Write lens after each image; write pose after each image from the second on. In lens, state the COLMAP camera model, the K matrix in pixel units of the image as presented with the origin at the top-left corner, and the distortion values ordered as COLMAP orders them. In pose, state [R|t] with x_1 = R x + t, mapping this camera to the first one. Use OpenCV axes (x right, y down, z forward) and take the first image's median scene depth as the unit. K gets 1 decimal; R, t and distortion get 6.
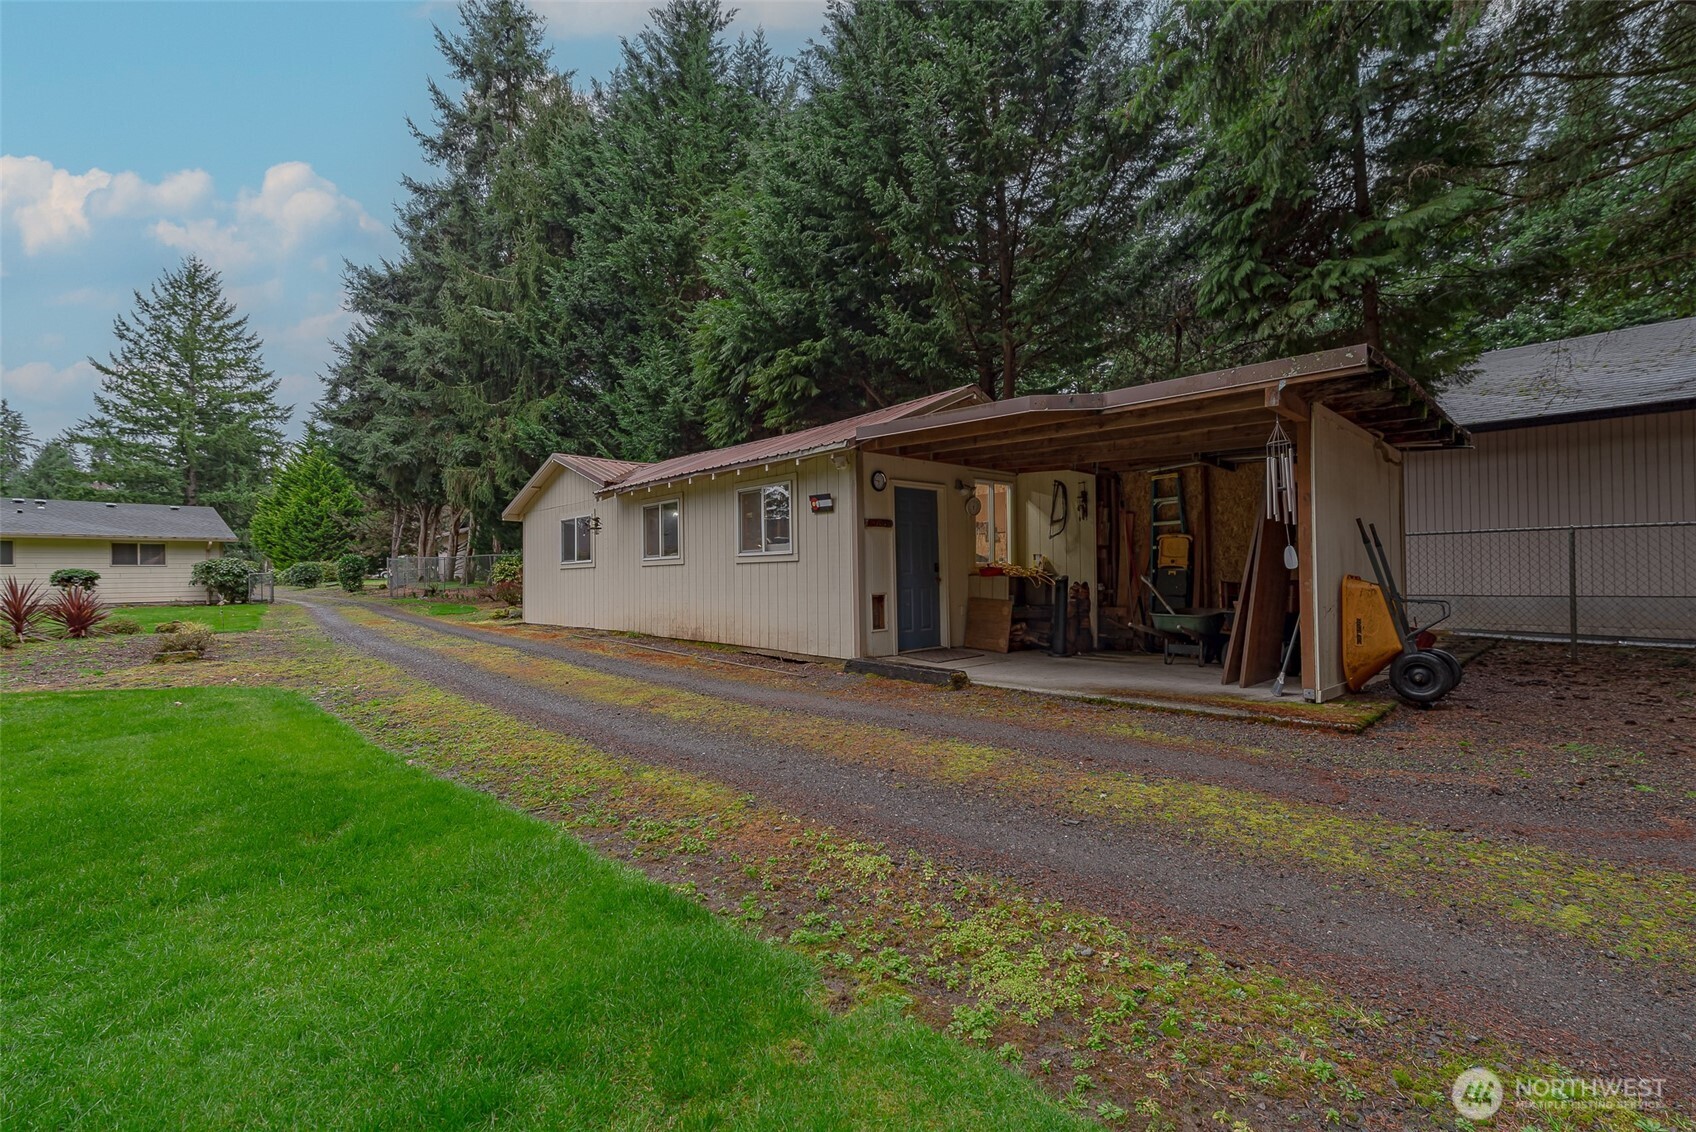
lens RADIAL K [[746.2, 0, 856.8], [0, 746.2, 568.1], [0, 0, 1]] dist [0.000861, 0.000288]
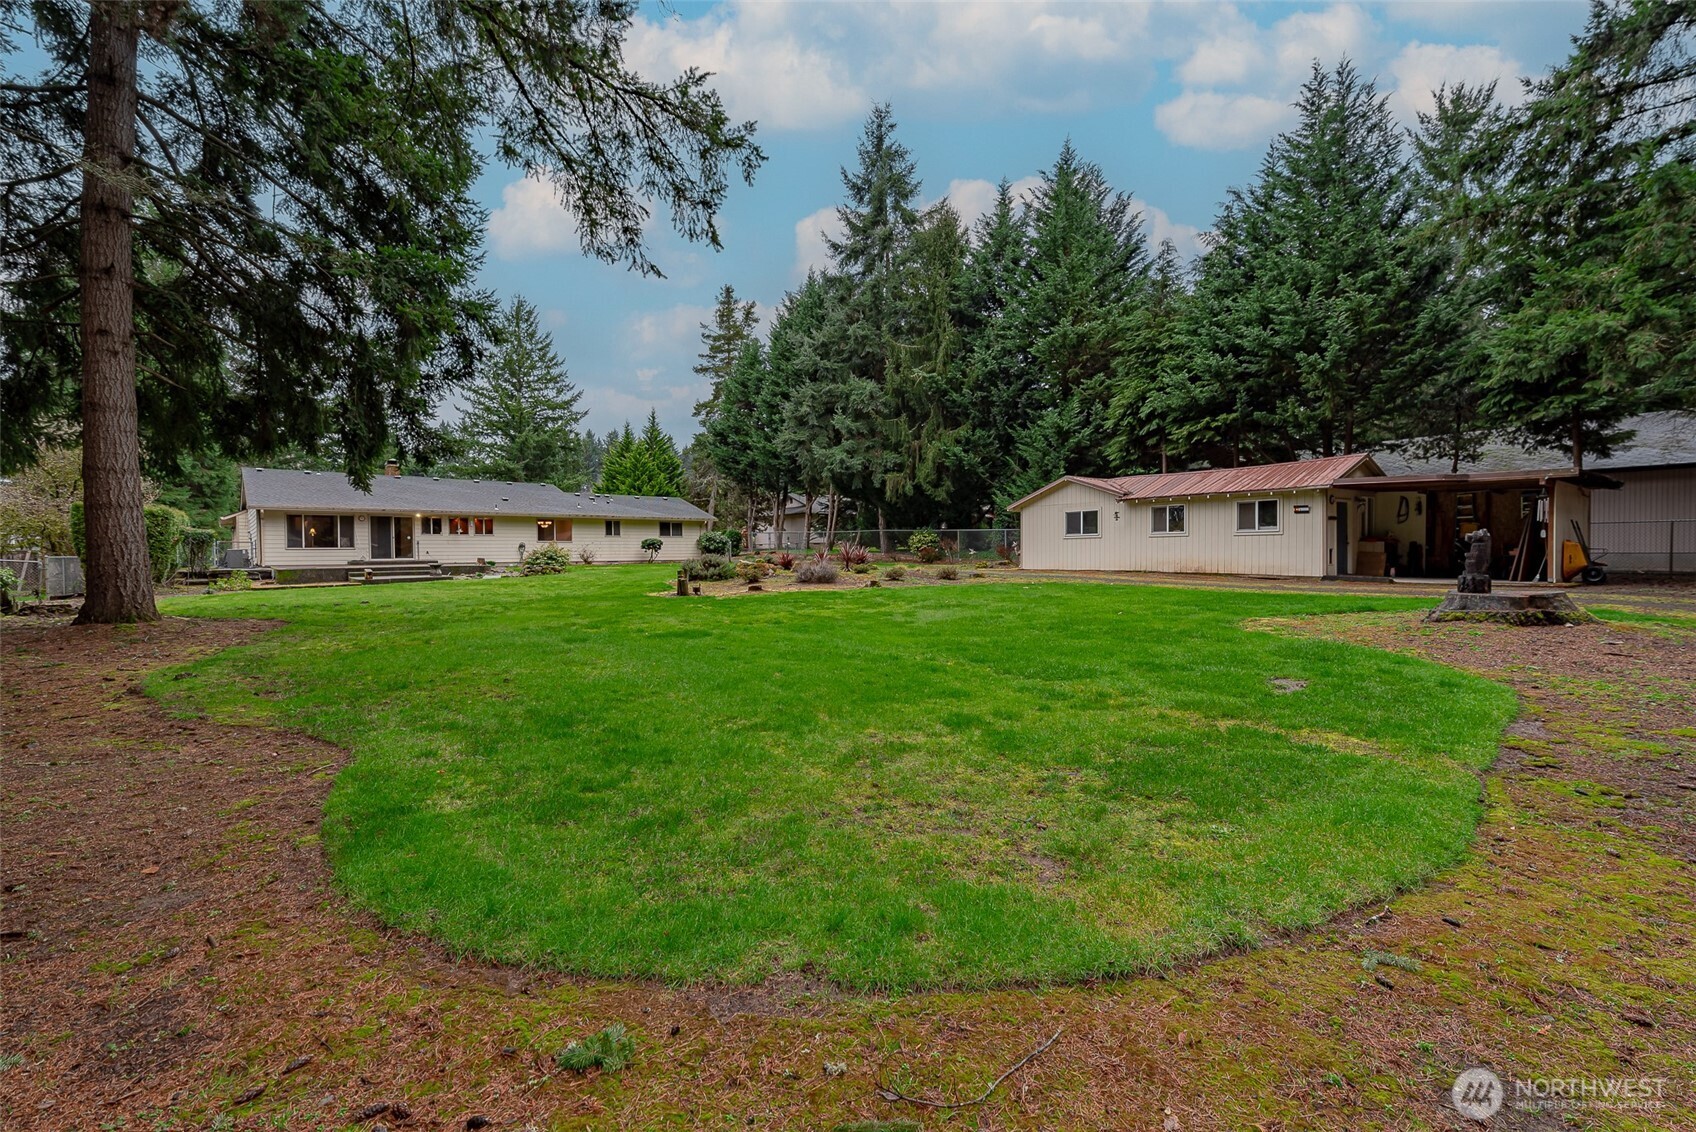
lens RADIAL K [[736.6, 0, 852.0], [0, 736.6, 561.9], [0, 0, 1]] dist [0.002818, 0.000204]
pose [[0.988590, 0.007375, -0.150450, -0.331535], [-0.003185, 0.999601, 0.028076, 0.004970], [0.150597, -0.027277, 0.988219, -0.451738]]
